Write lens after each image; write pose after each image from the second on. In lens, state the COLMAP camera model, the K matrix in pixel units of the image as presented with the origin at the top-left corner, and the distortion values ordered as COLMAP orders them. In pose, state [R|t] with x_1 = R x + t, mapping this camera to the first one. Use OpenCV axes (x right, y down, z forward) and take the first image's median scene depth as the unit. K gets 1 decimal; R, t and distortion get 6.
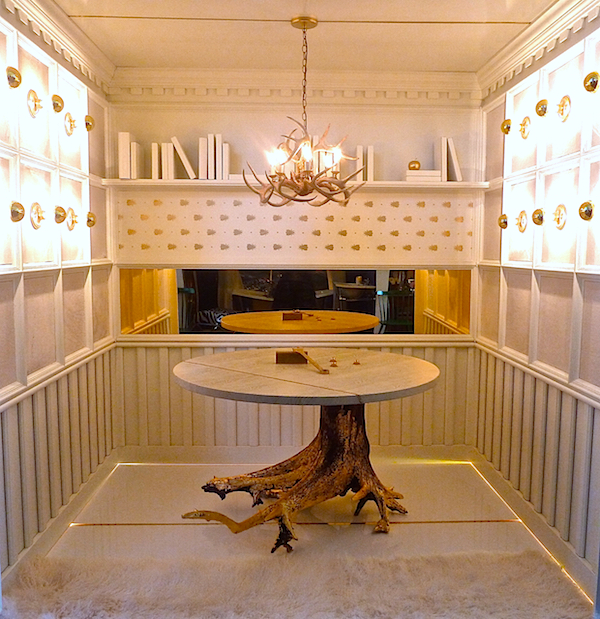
lens RADIAL K [[659.5, 0, 300.0], [0, 659.5, 309.5], [0, 0, 1]] dist [-0.009464, 0.002645]
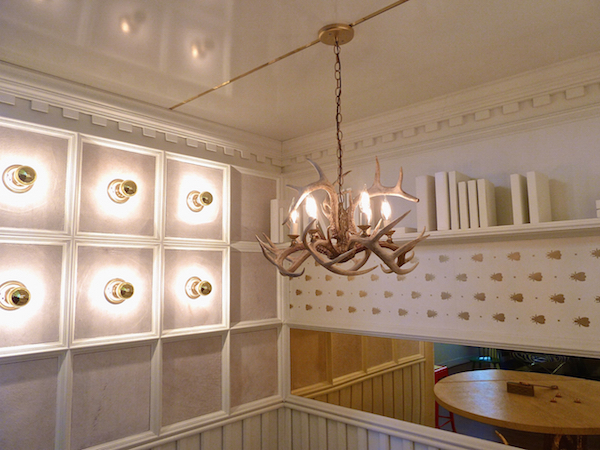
lens RADIAL K [[451.1, 0, 300.0], [0, 451.1, 225.0], [0, 0, 1]] dist [0.001415, 0.001275]
pose [[0.707913, -0.091301, -0.700373, 0.249907], [-0.050184, 0.982602, -0.178817, -0.096684], [0.704514, 0.161734, 0.691015, 0.505574]]
